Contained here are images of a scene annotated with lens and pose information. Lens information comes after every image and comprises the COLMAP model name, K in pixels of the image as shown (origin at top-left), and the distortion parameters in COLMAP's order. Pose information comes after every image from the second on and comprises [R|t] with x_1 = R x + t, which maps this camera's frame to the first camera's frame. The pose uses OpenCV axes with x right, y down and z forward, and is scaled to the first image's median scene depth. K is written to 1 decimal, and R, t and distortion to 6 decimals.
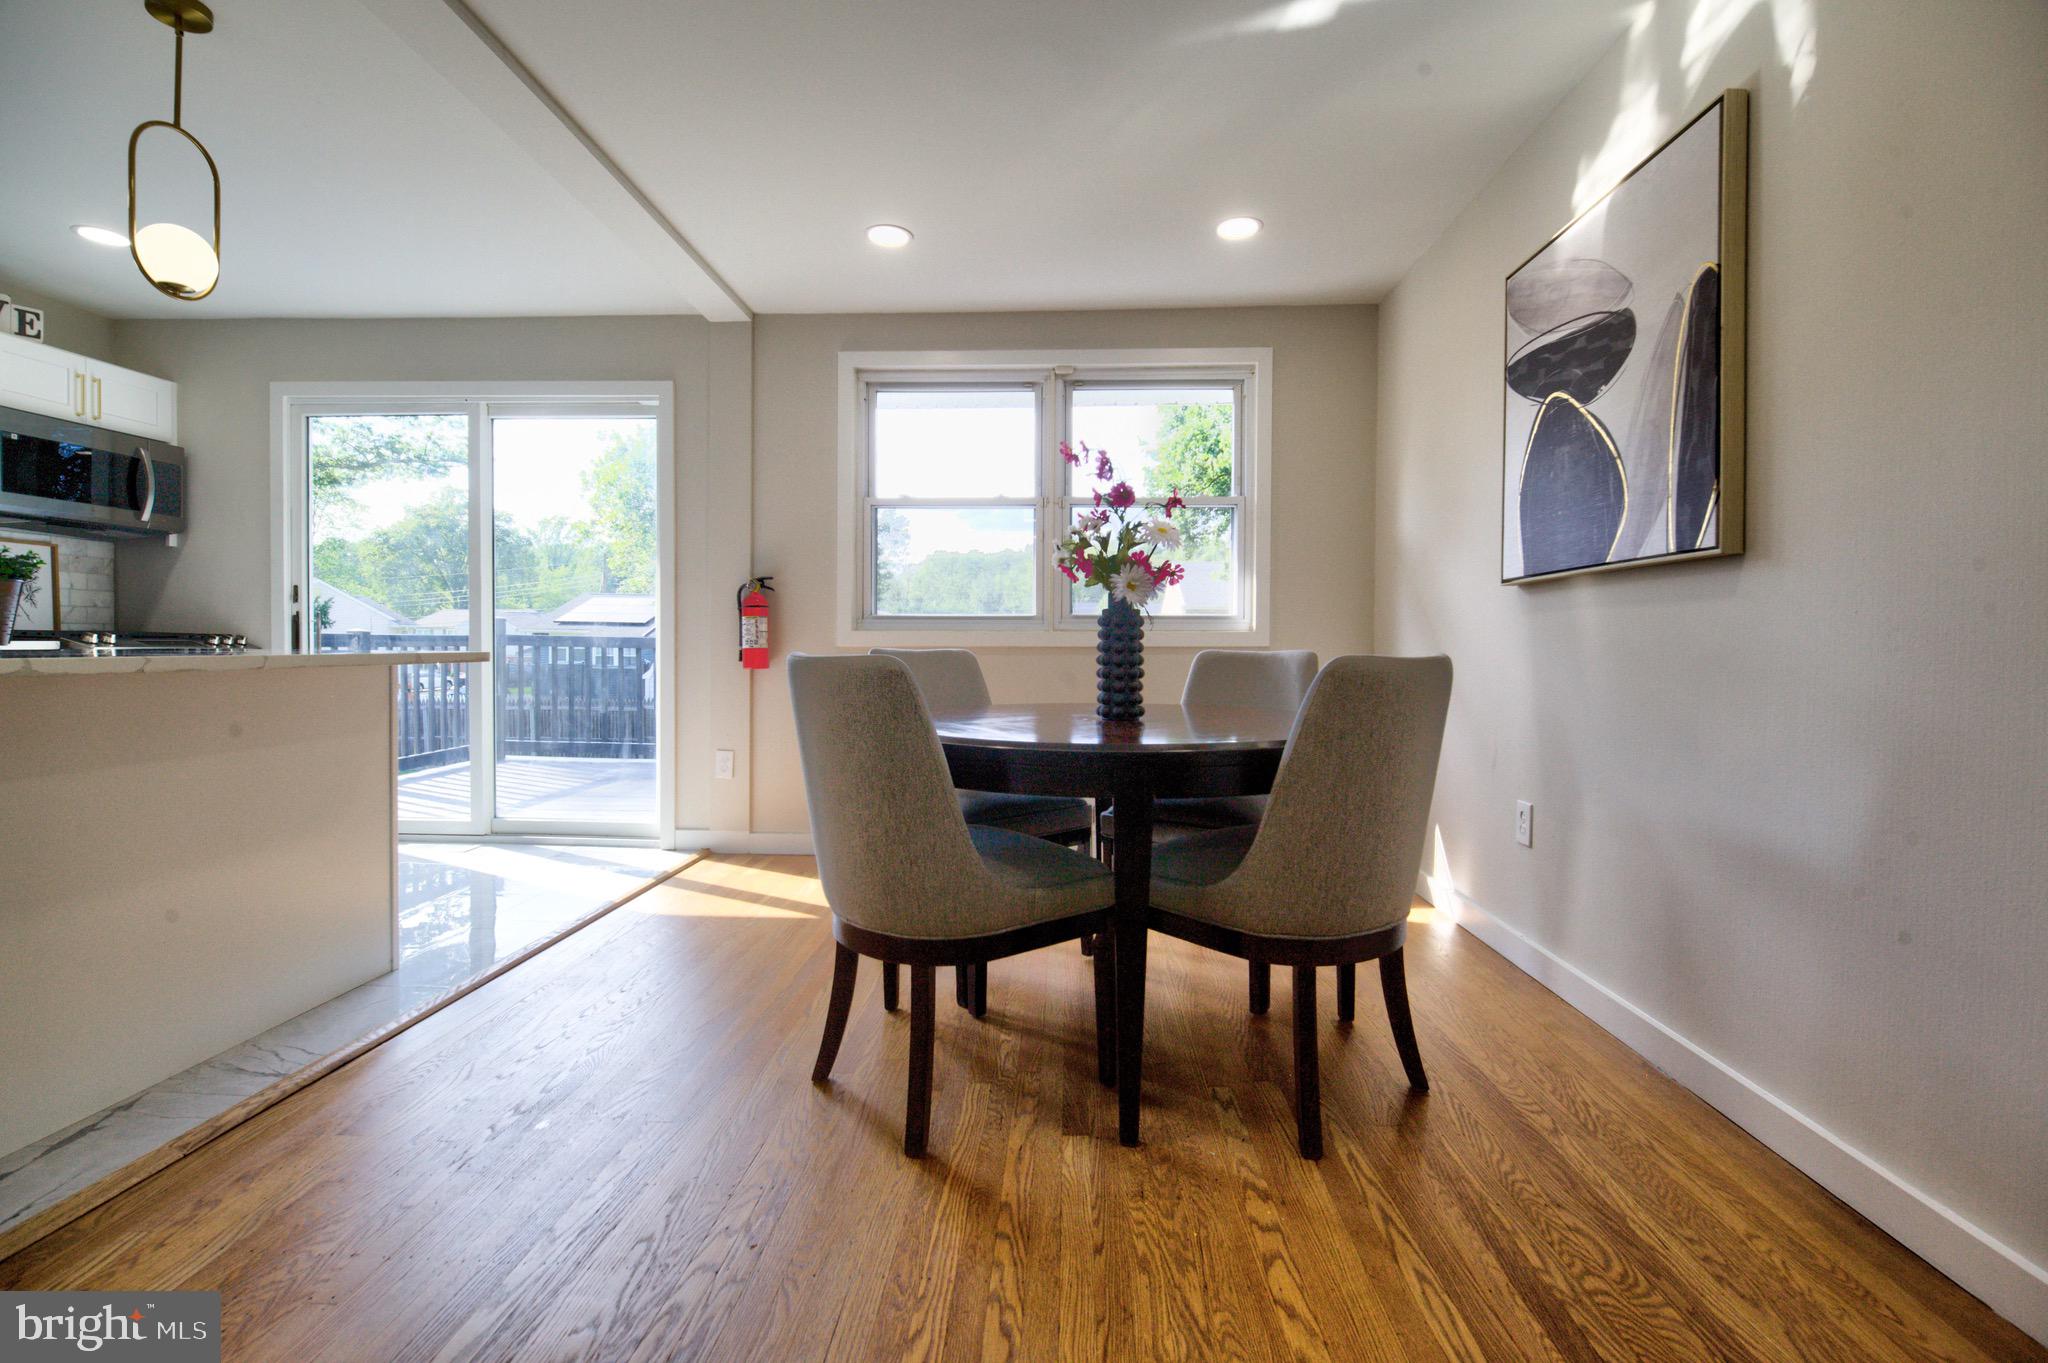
lens RADIAL K [[899.8, 0, 1021.9], [0, 899.8, 669.2], [0, 0, 1]] dist [-0.014031, -0.001164]
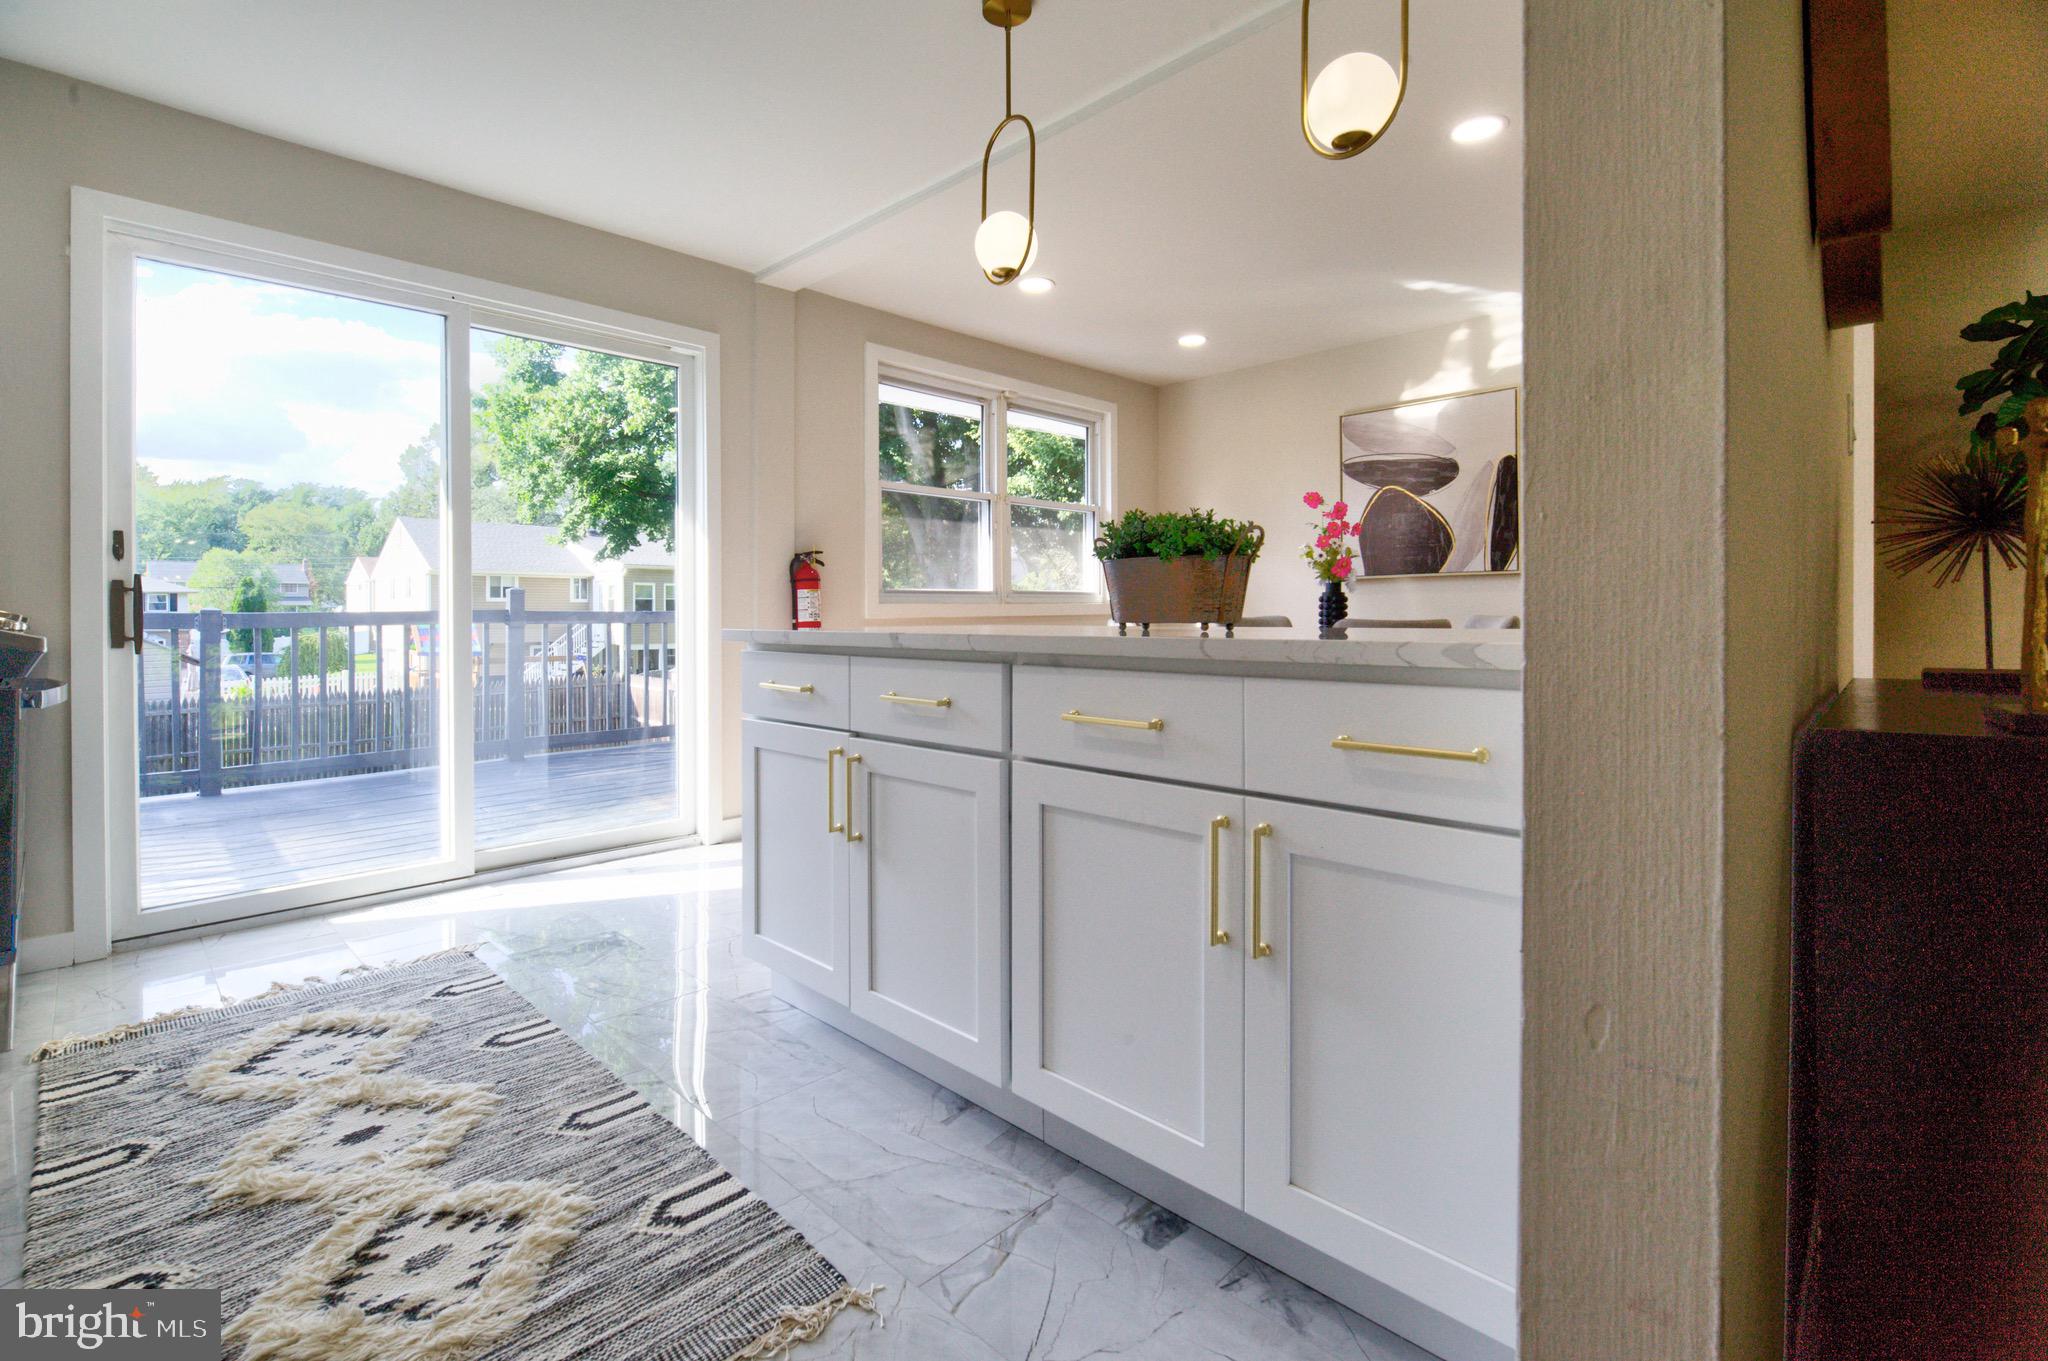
lens RADIAL K [[912.8, 0, 1028.3], [0, 912.8, 619.4], [0, 0, 1]] dist [-0.013773, -0.000734]
pose [[0.667301, -0.015866, 0.744619, -1.213834], [0.031842, 0.999467, -0.007239, -0.013816], [-0.744107, 0.028541, 0.667450, 0.197990]]
